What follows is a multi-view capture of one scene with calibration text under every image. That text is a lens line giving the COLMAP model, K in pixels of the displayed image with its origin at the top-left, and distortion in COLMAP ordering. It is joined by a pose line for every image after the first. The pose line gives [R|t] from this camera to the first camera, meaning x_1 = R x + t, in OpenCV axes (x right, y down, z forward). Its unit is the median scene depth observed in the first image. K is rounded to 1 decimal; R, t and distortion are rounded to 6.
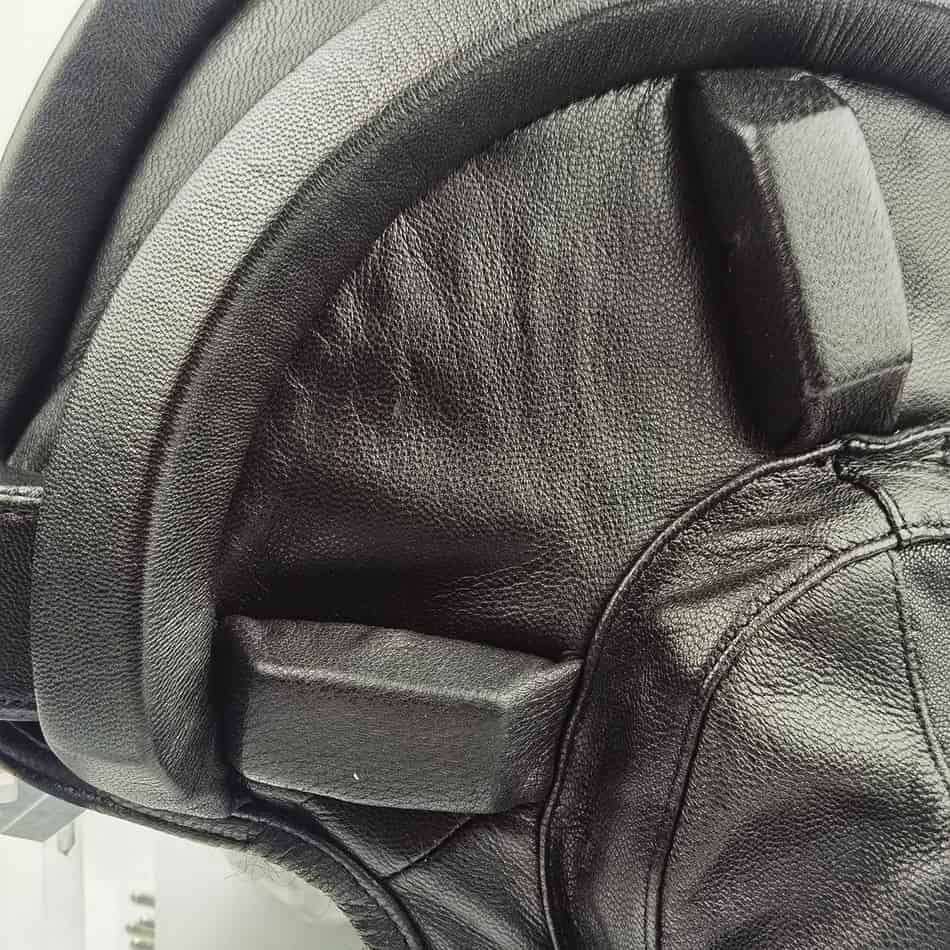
lens RADIAL K [[1865.2, 0, 475.0], [0, 1865.2, 475.0], [0, 0, 1]] dist [-0.045889, -0.089539]
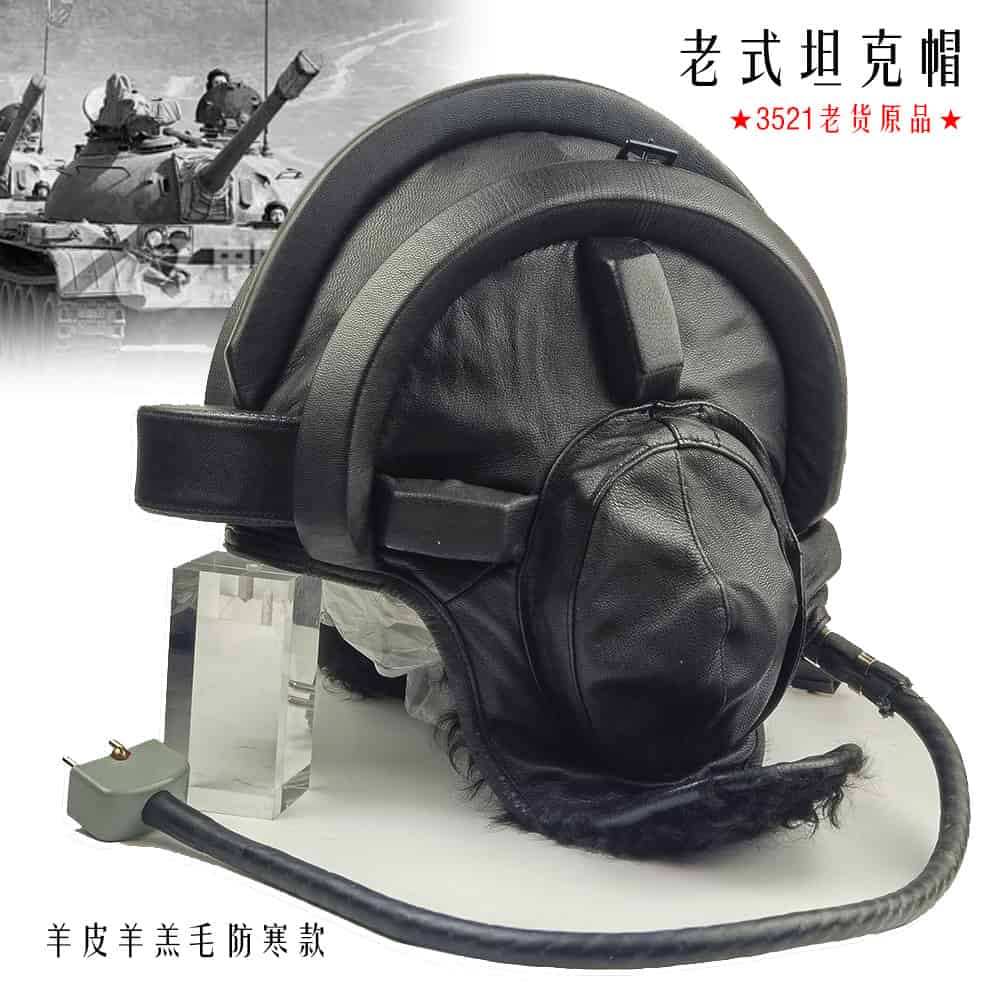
lens RADIAL K [[1963.4, 0, 500.0], [0, 1963.4, 500.0], [0, 0, 1]] dist [-0.045889, -0.089539]
pose [[0.993780, 0.012315, 0.110676, -0.249009], [0.000968, 0.992873, -0.119176, 0.386018], [-0.111355, 0.118542, 0.986685, -1.311879]]
